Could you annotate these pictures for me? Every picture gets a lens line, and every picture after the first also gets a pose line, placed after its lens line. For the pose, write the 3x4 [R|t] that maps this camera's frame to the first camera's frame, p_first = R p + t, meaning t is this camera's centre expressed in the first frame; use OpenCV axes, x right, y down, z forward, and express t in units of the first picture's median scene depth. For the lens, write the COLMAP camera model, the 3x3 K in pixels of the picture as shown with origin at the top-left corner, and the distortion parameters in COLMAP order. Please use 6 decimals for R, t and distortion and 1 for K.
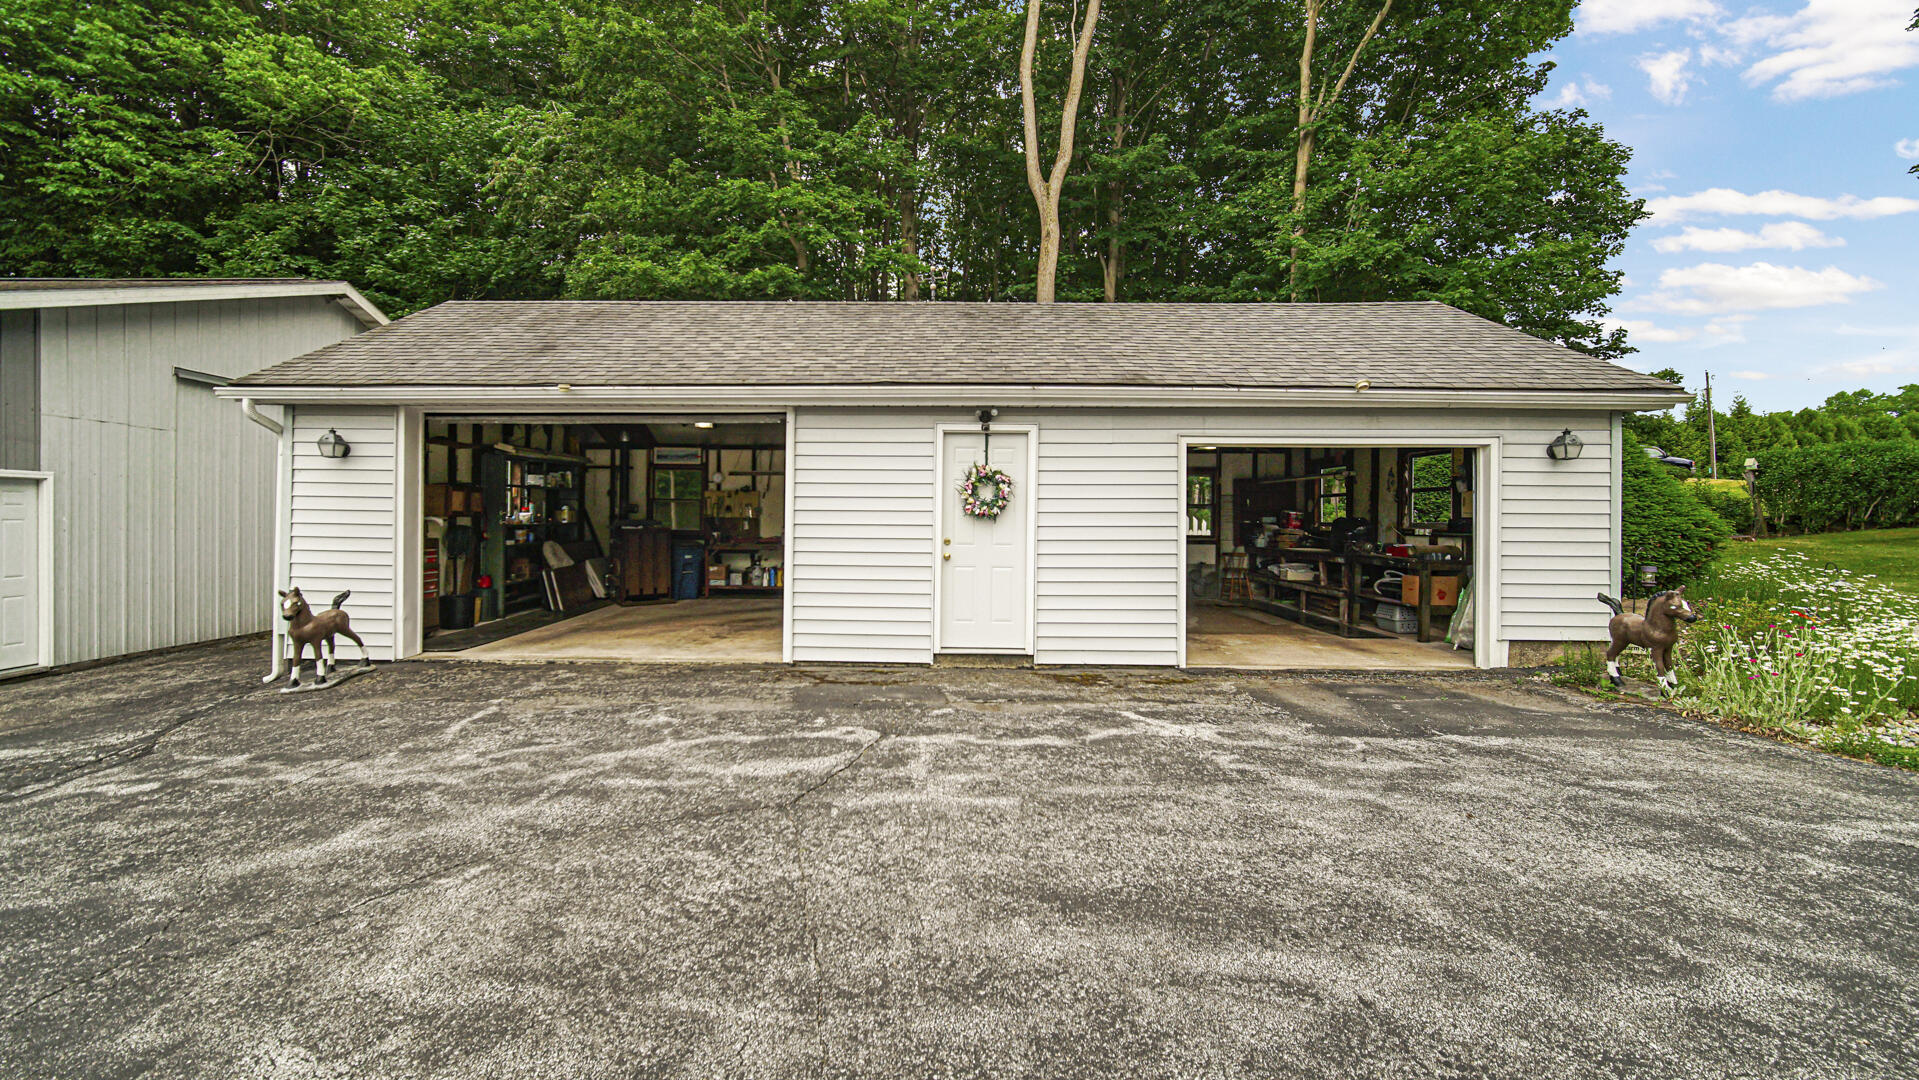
lens RADIAL K [[780.9, 0, 911.5], [0, 780.9, 516.7], [0, 0, 1]] dist [-0.000965, 0.000112]
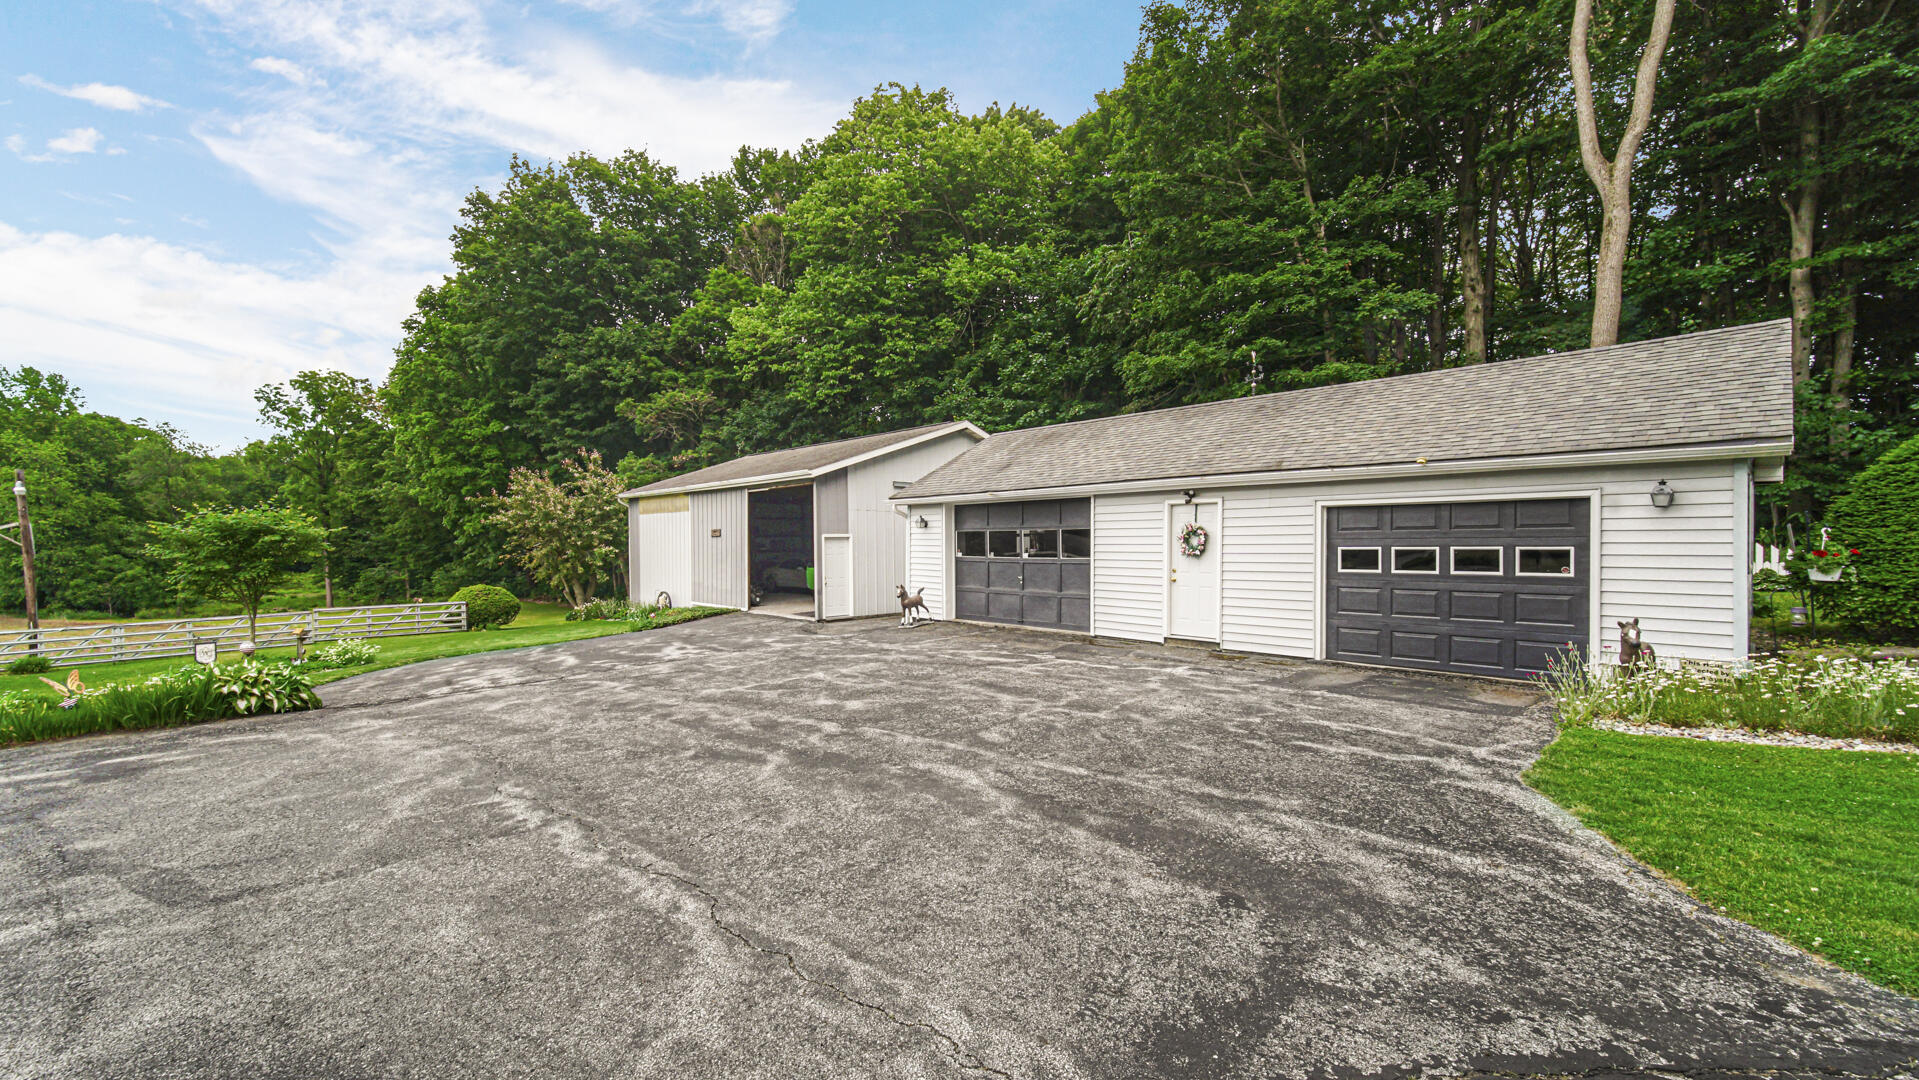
lens RADIAL K [[761.8, 0, 936.7], [0, 761.8, 570.1], [0, 0, 1]] dist [-0.000490, -0.000094]
pose [[0.691888, 0.017355, -0.721796, 0.867485], [0.011841, 0.999304, 0.035378, -0.032533], [0.721908, -0.033025, 0.691201, -0.479688]]
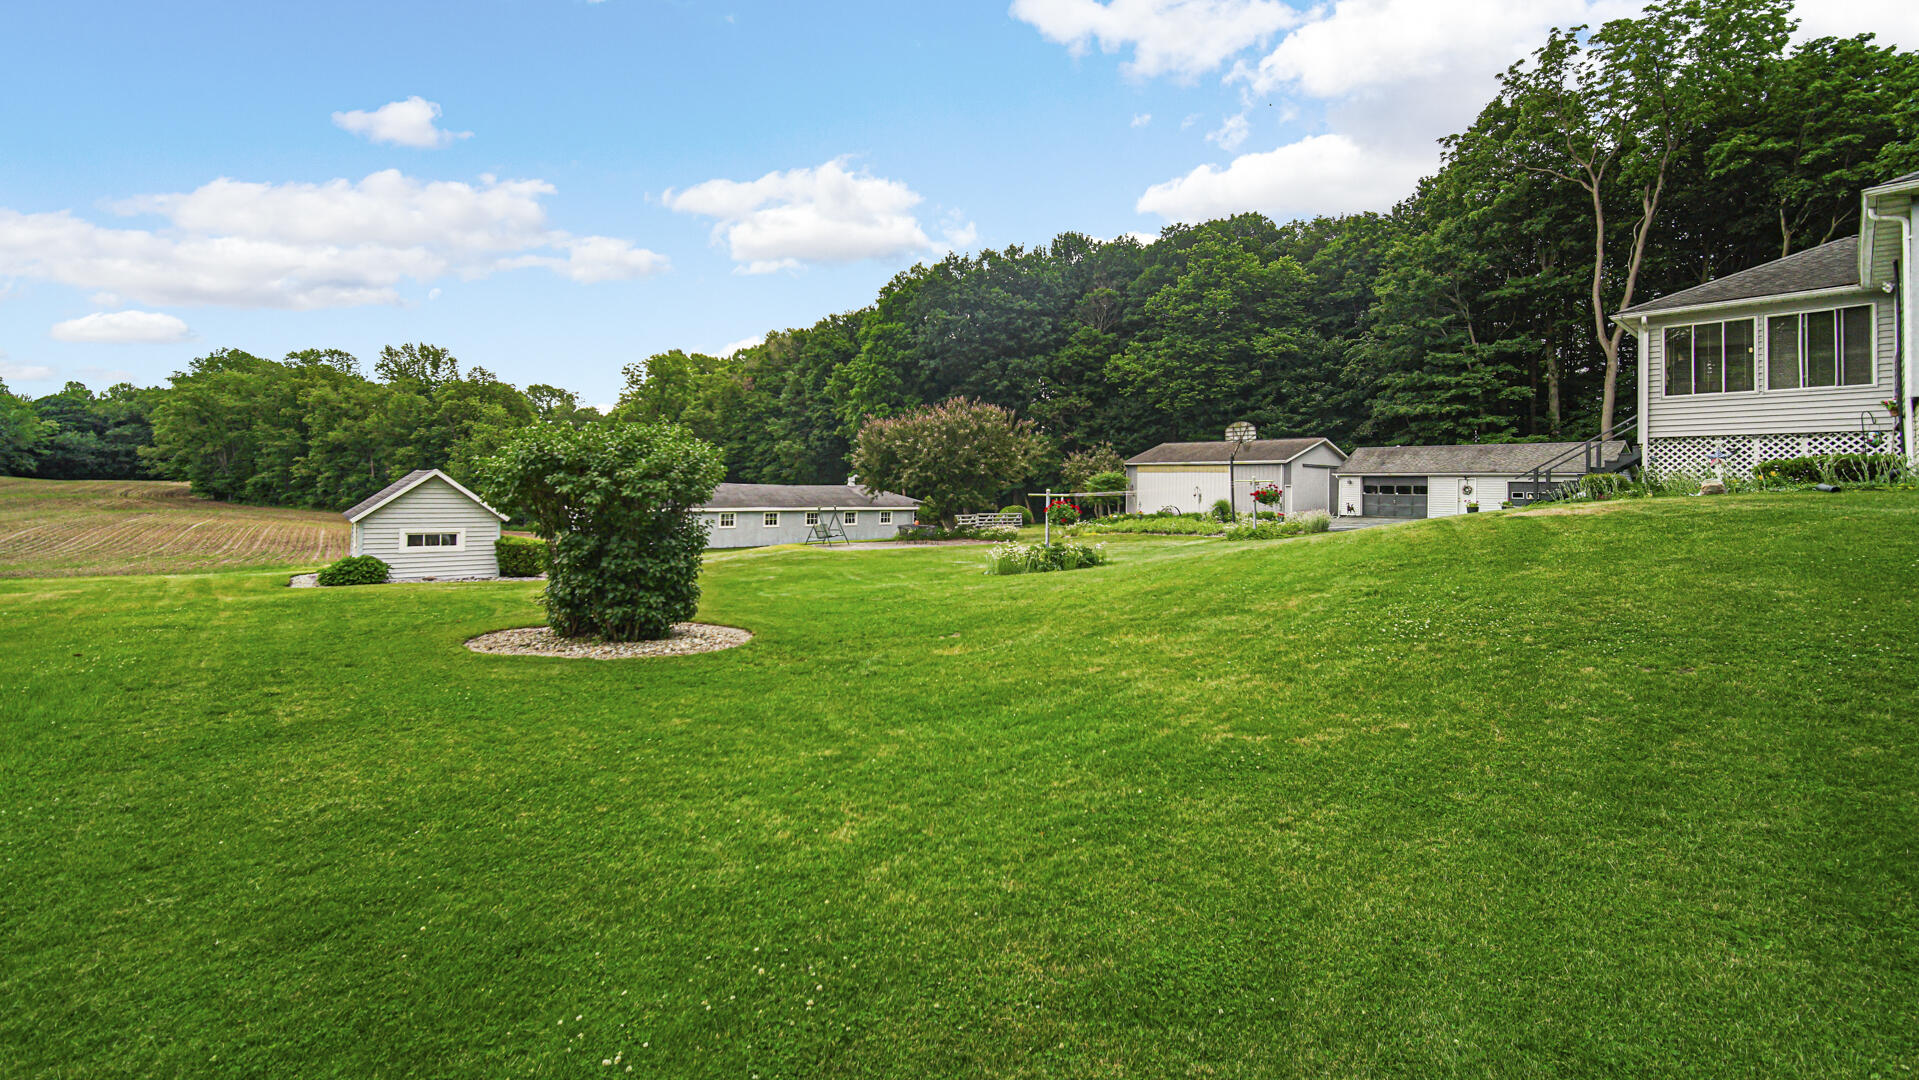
lens RADIAL K [[782.8, 0, 928.5], [0, 782.8, 498.8], [0, 0, 1]] dist [0.000589, -0.000032]
pose [[0.640200, 0.014672, -0.768068, 2.029701], [-0.011139, 0.999890, 0.009816, 0.023725], [0.768128, 0.002271, 0.640293, -5.888111]]
